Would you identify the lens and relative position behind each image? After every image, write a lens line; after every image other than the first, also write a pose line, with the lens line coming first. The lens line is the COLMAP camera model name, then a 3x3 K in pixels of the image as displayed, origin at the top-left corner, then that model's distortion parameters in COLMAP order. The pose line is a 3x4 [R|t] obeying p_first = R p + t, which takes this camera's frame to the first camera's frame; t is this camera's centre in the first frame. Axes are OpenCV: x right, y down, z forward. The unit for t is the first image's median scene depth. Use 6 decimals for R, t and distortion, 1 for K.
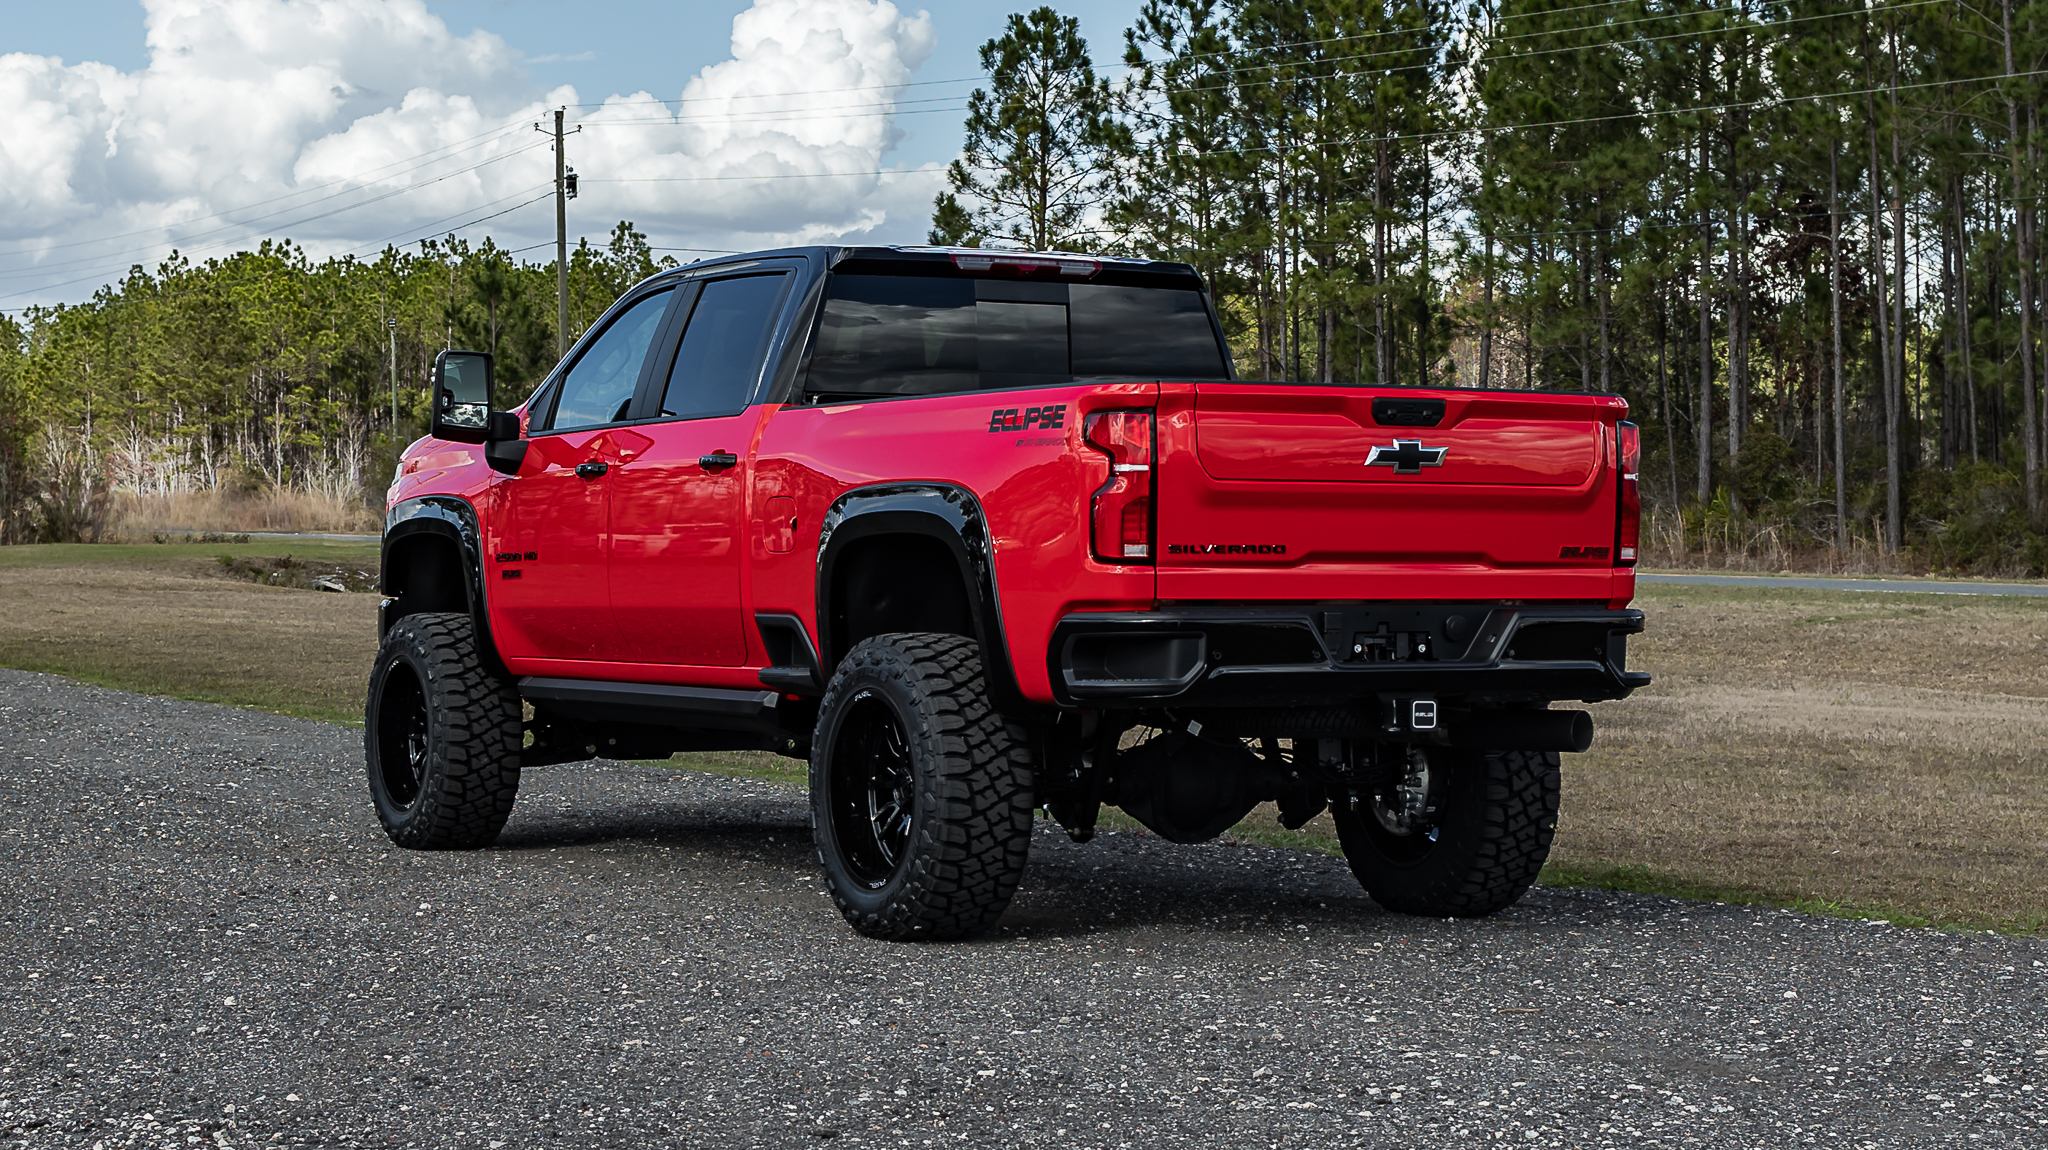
lens RADIAL K [[4269.8, 0, 1018.9], [0, 4269.8, 542.5], [0, 0, 1]] dist [0.203527, -0.203872]
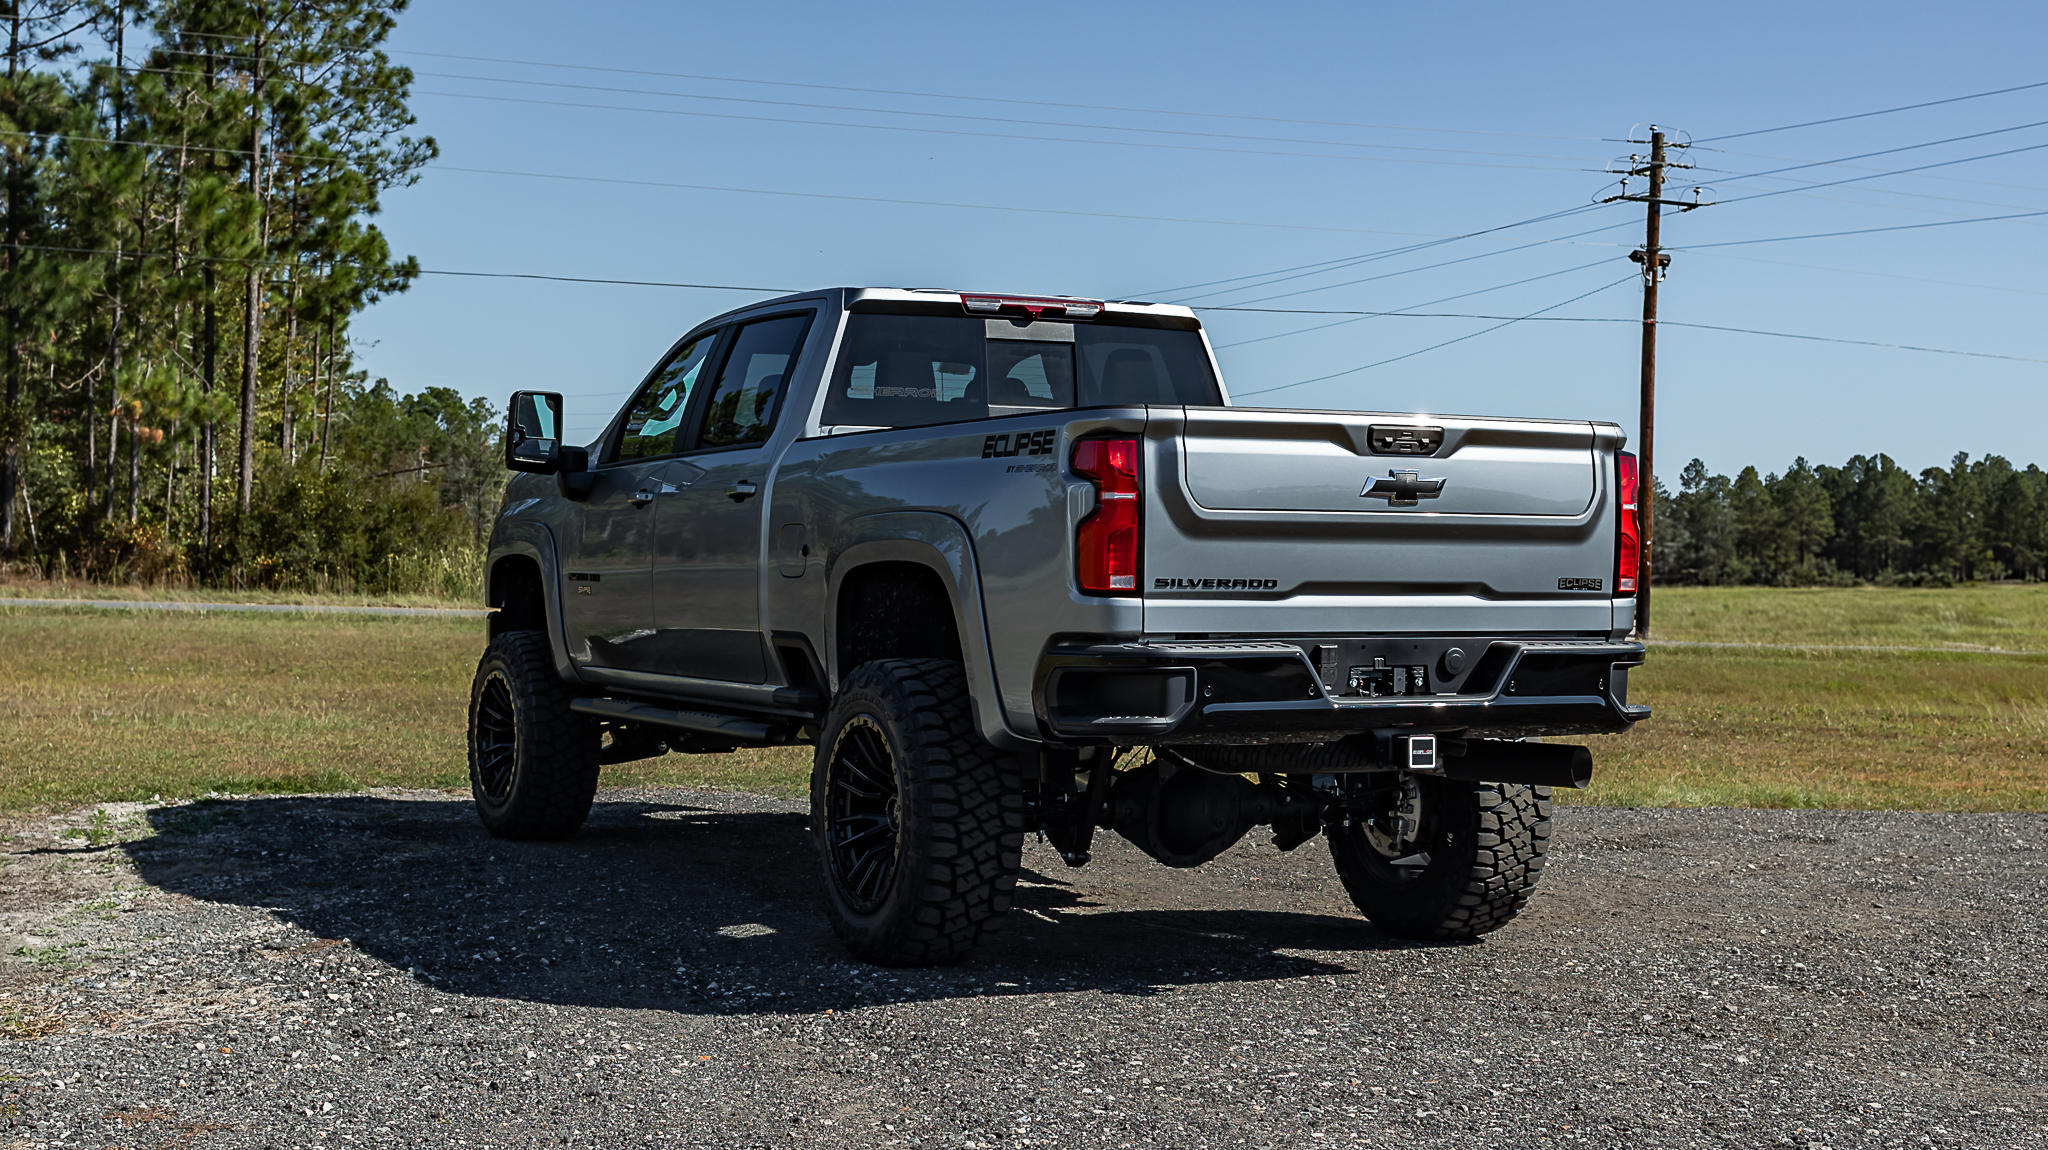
lens RADIAL K [[3006.9, 0, 1093.5], [0, 3006.9, 576.7], [0, 0, 1]] dist [0.241373, 0.086927]
pose [[0.999999, 0.001607, -0.000614, 0.019911], [-0.001602, 0.999969, 0.007717, -0.004553], [0.000627, -0.007716, 0.999970, 0.305338]]
